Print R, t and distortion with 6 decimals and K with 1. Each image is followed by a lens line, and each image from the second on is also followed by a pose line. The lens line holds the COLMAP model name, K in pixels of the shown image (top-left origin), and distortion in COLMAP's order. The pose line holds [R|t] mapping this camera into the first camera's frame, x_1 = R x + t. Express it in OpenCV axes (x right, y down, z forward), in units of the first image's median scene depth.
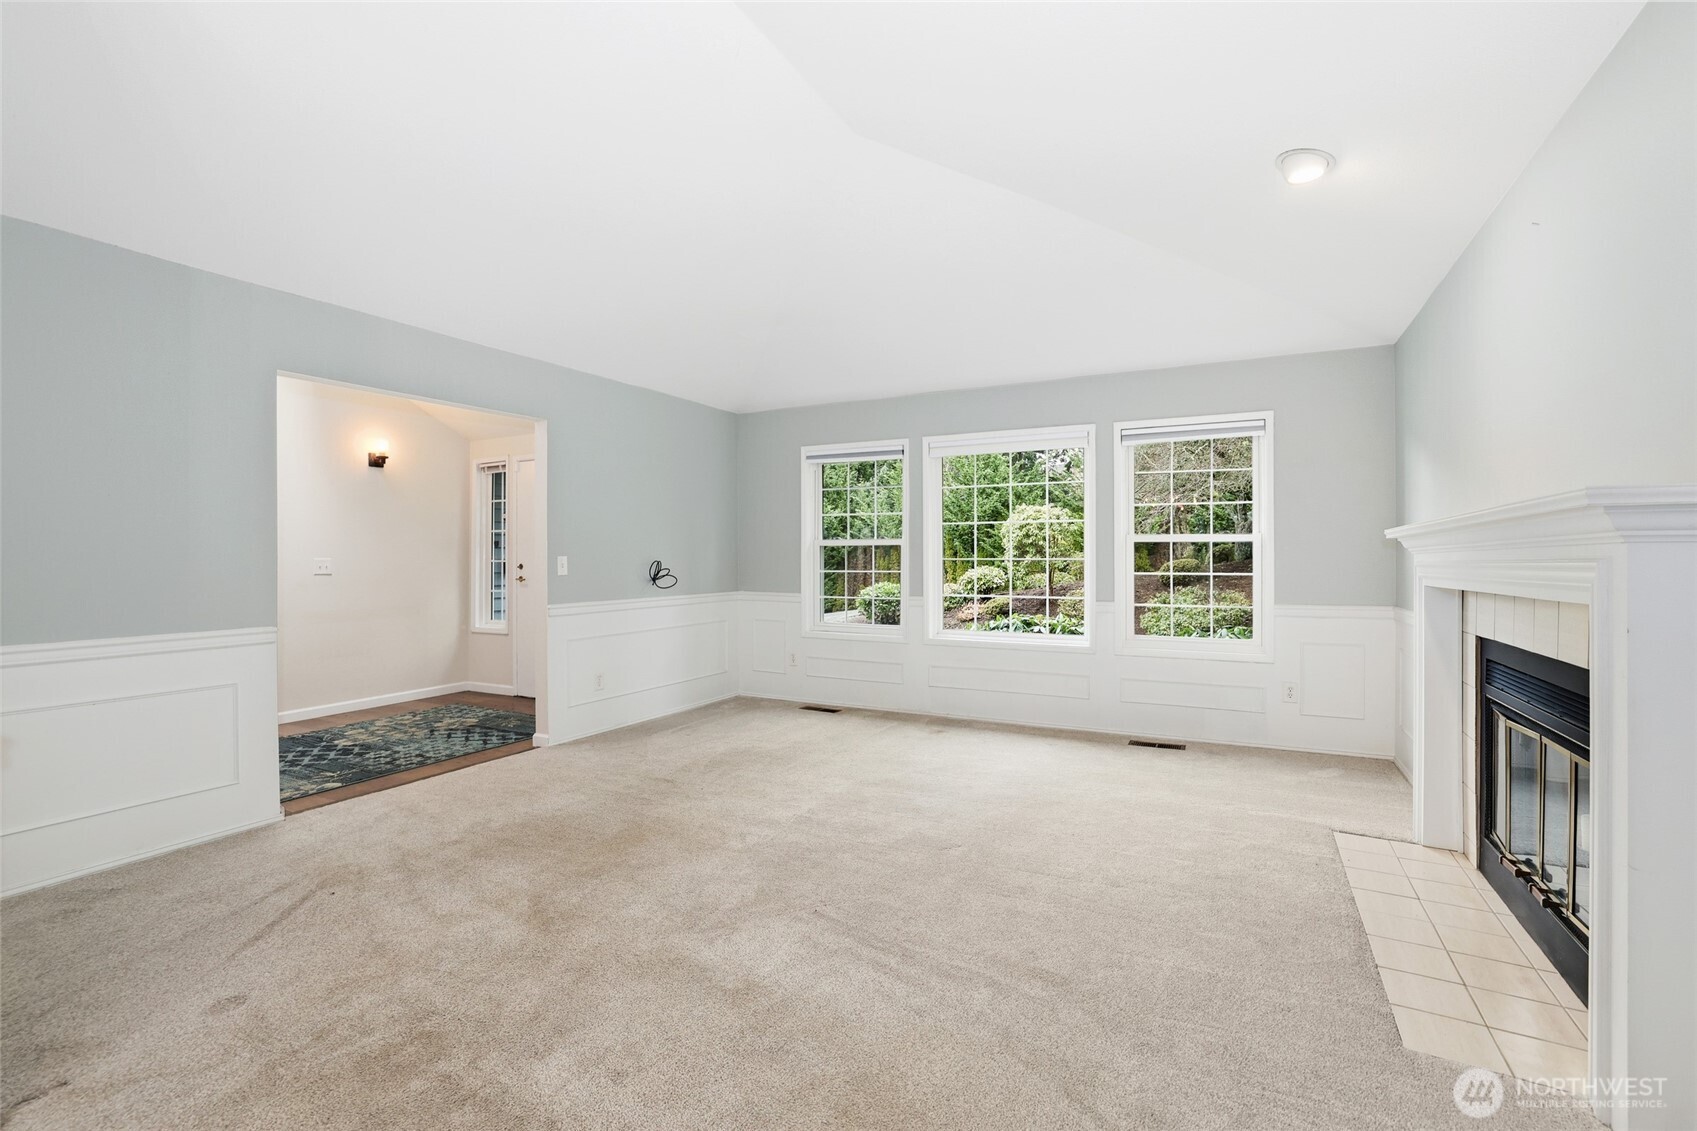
lens RADIAL K [[747.9, 0, 857.2], [0, 747.9, 553.4], [0, 0, 1]] dist [-0.038672, 0.012912]
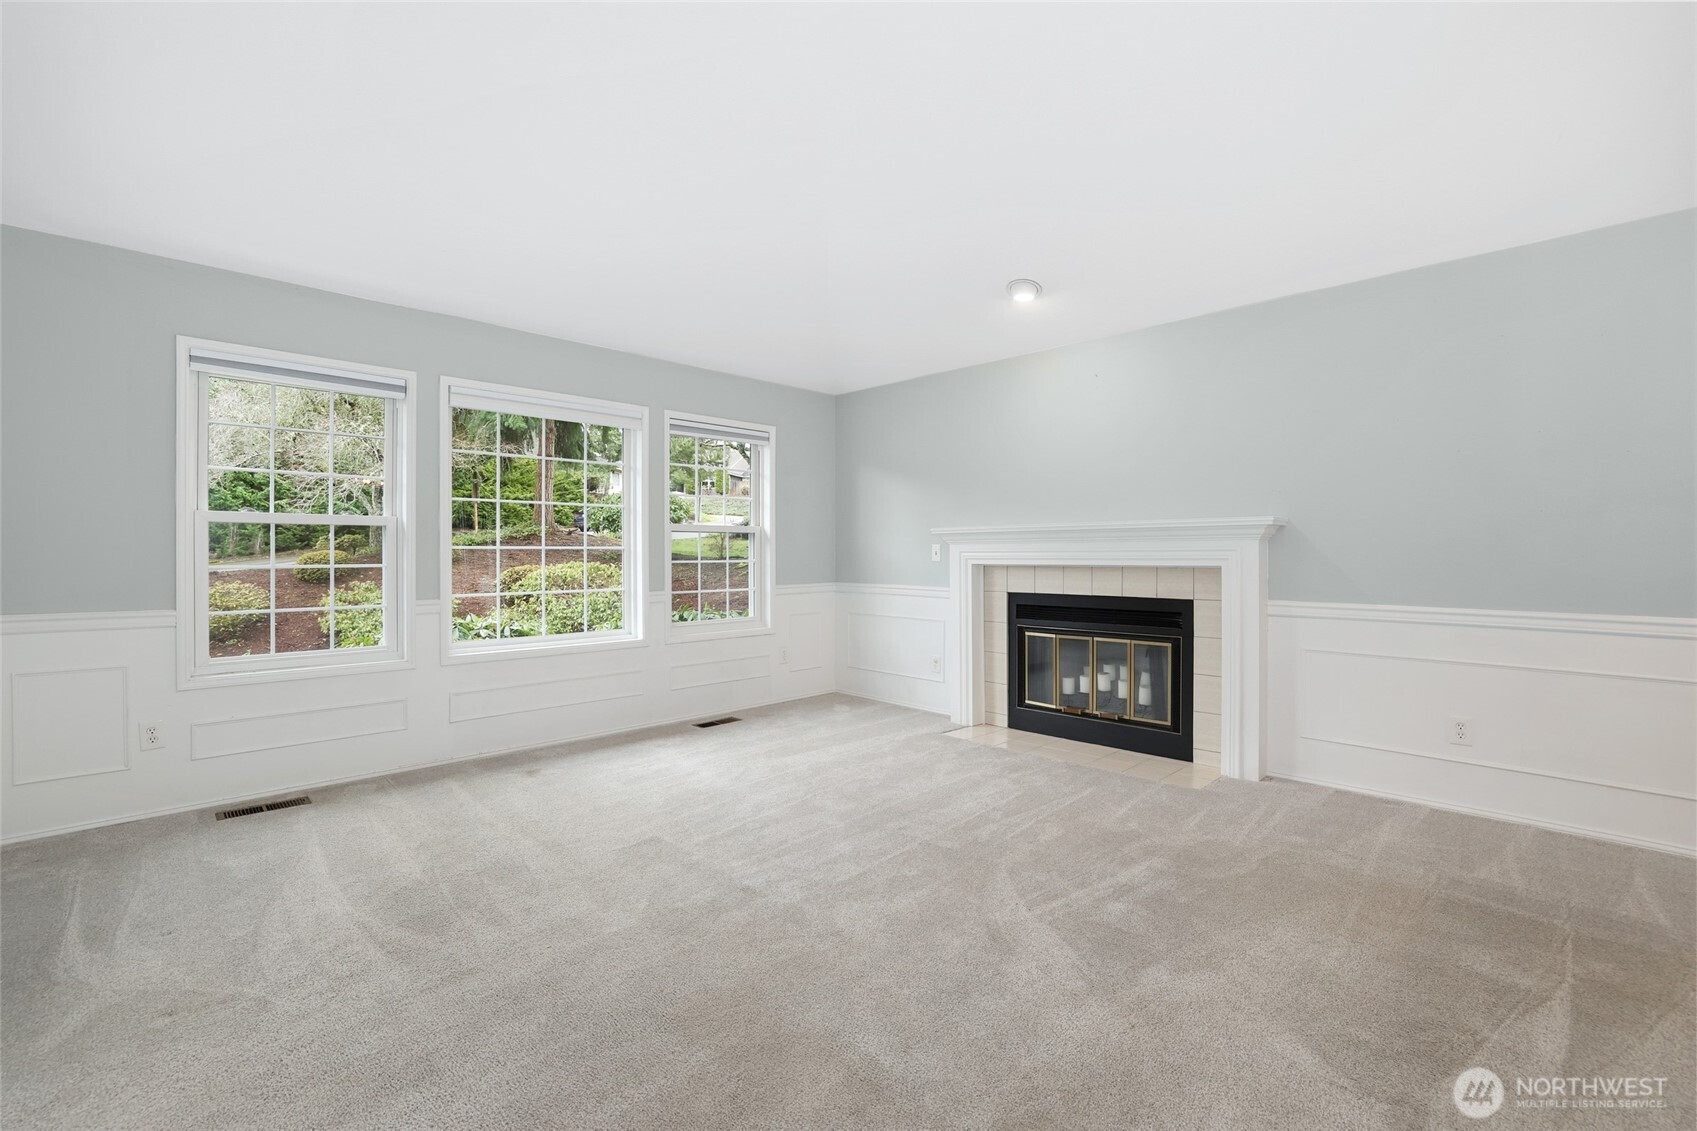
lens RADIAL K [[747.9, 0, 857.2], [0, 747.9, 553.4], [0, 0, 1]] dist [-0.038672, 0.012912]
pose [[0.286876, -0.002715, 0.957964, -0.522335], [-0.009035, 0.999944, 0.005540, 0.006737], [-0.957925, -0.010245, 0.286835, 0.467383]]
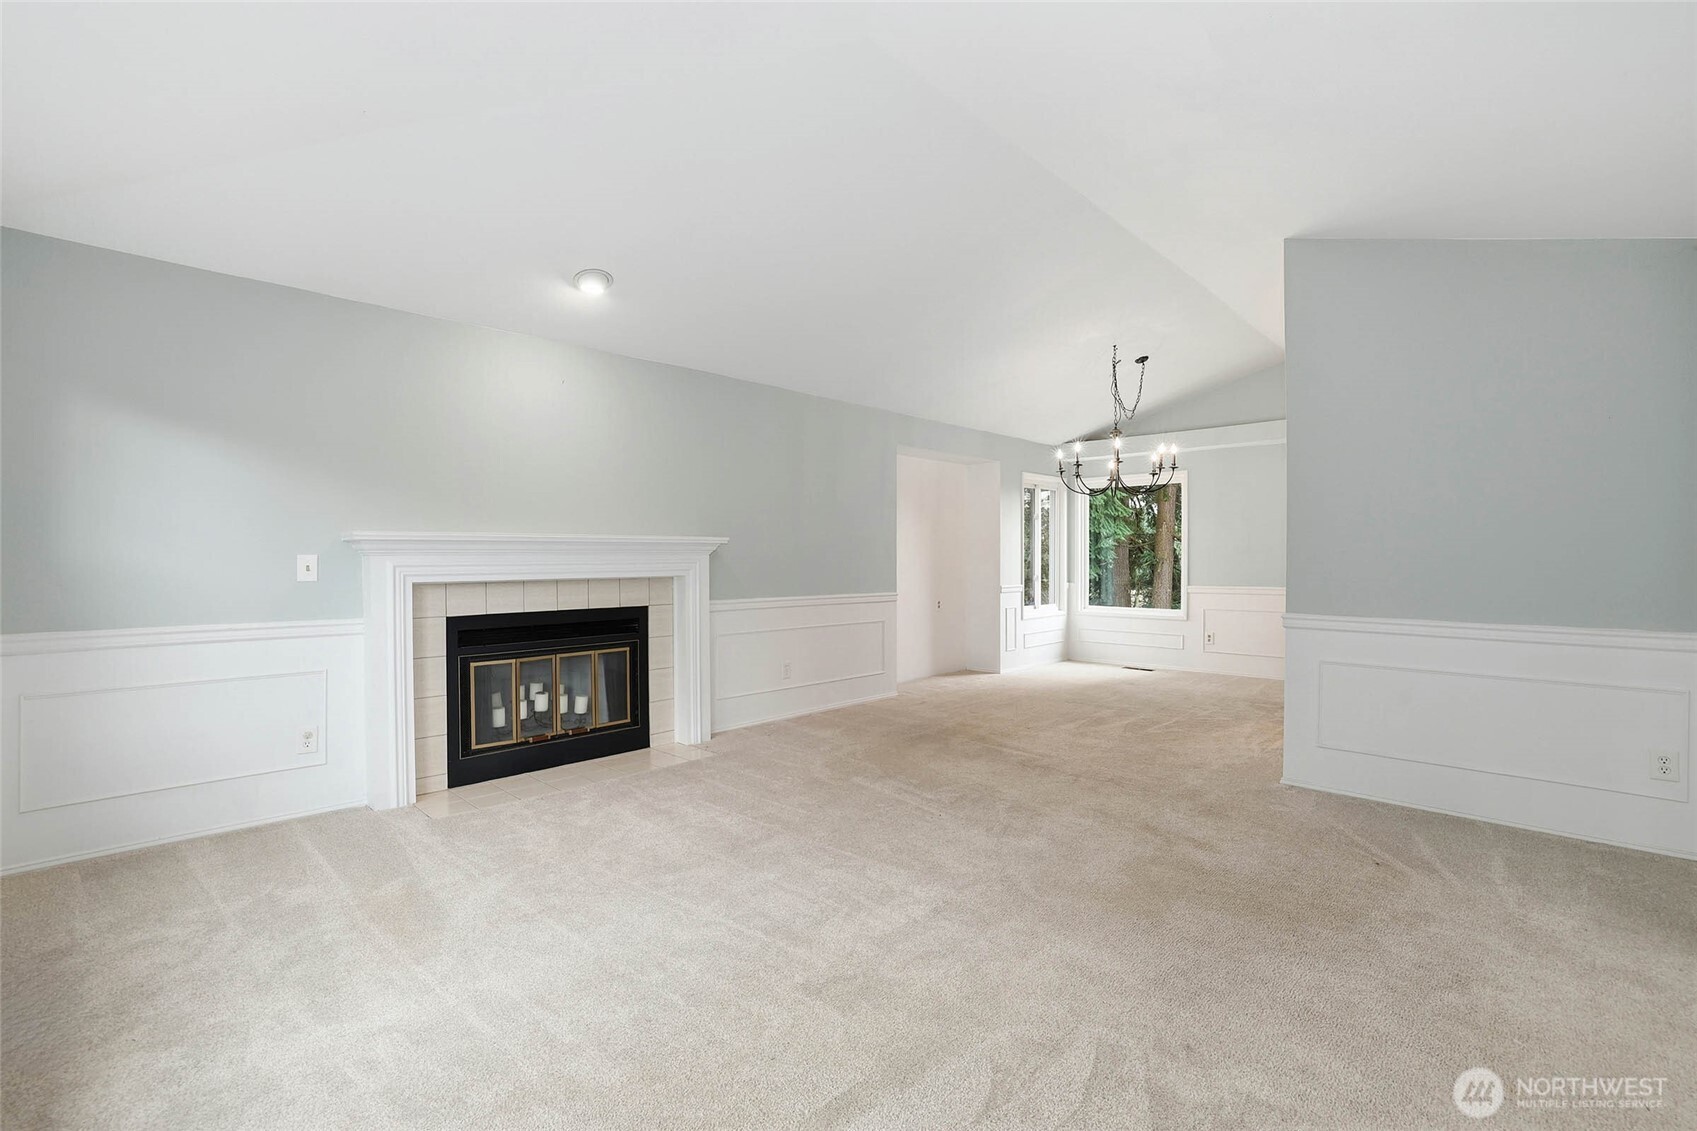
lens RADIAL K [[730.2, 0, 849.5], [0, 730.2, 554.2], [0, 0, 1]] dist [-0.055174, 0.020889]
pose [[-0.964266, 0.009769, 0.264756, -0.119509], [0.003984, 0.999742, -0.022378, 0.015048], [-0.264907, -0.020523, -0.964056, 1.179187]]
